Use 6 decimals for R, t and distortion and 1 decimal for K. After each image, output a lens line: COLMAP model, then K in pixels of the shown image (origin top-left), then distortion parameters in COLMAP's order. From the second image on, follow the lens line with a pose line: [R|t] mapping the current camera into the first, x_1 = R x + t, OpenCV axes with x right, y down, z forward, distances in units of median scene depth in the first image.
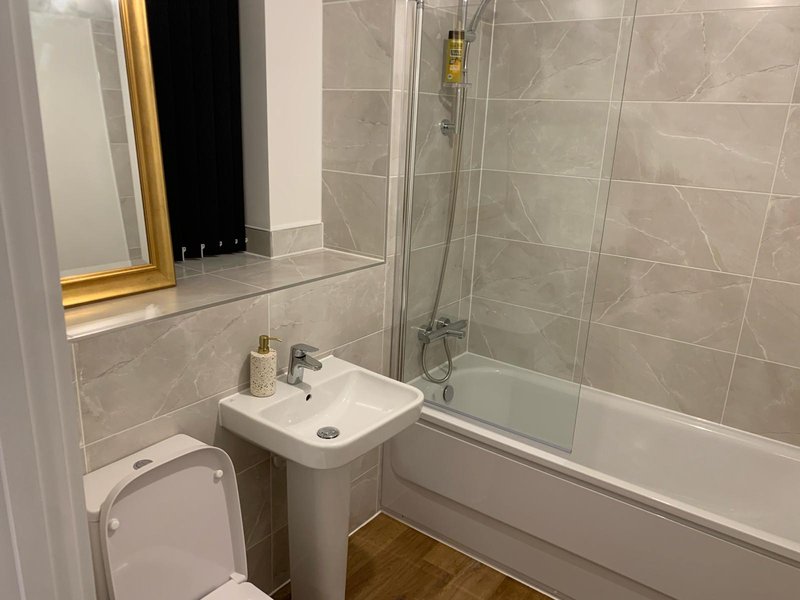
lens RADIAL K [[614.1, 0, 400.0], [0, 614.1, 300.0], [0, 0, 1]] dist [0.052454, -0.006561]
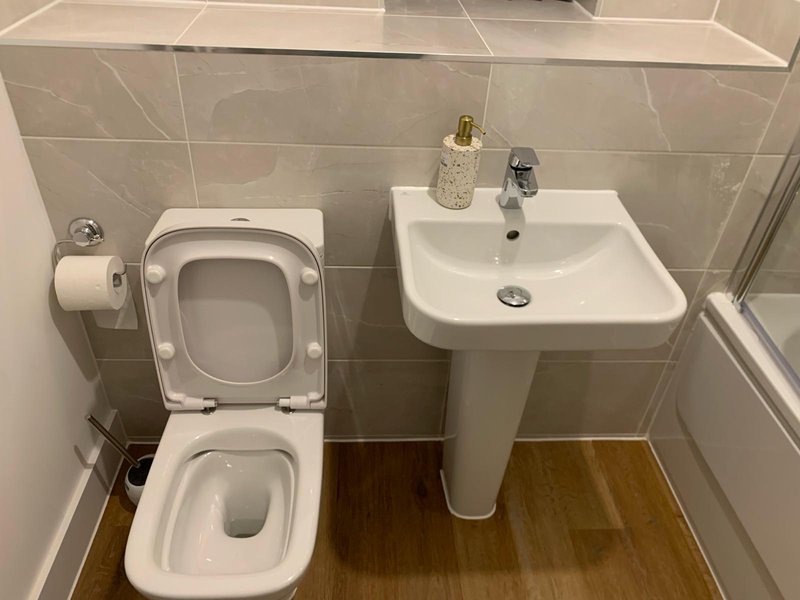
lens RADIAL K [[614.1, 0, 400.0], [0, 614.1, 300.0], [0, 0, 1]] dist [0.052454, -0.006561]
pose [[0.628985, 0.456577, -0.629218, 0.227790], [-0.233416, 0.882938, 0.407354, -0.018633], [0.741549, -0.109350, 0.661928, 0.500140]]
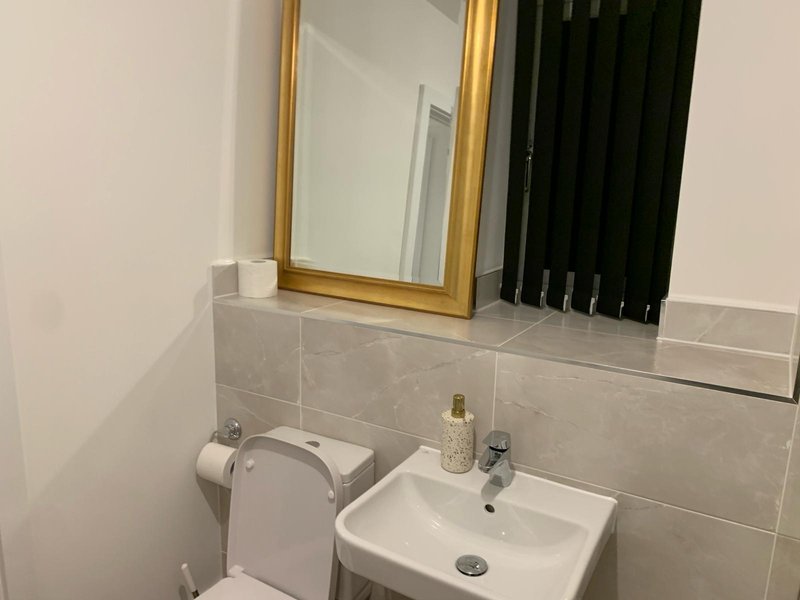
lens RADIAL K [[614.1, 0, 400.0], [0, 614.1, 300.0], [0, 0, 1]] dist [0.052454, -0.006561]
pose [[0.085701, 0.147011, -0.985415, 0.540293], [-0.299889, 0.946993, 0.115198, -0.127404], [0.950117, 0.285643, 0.125245, 0.789693]]
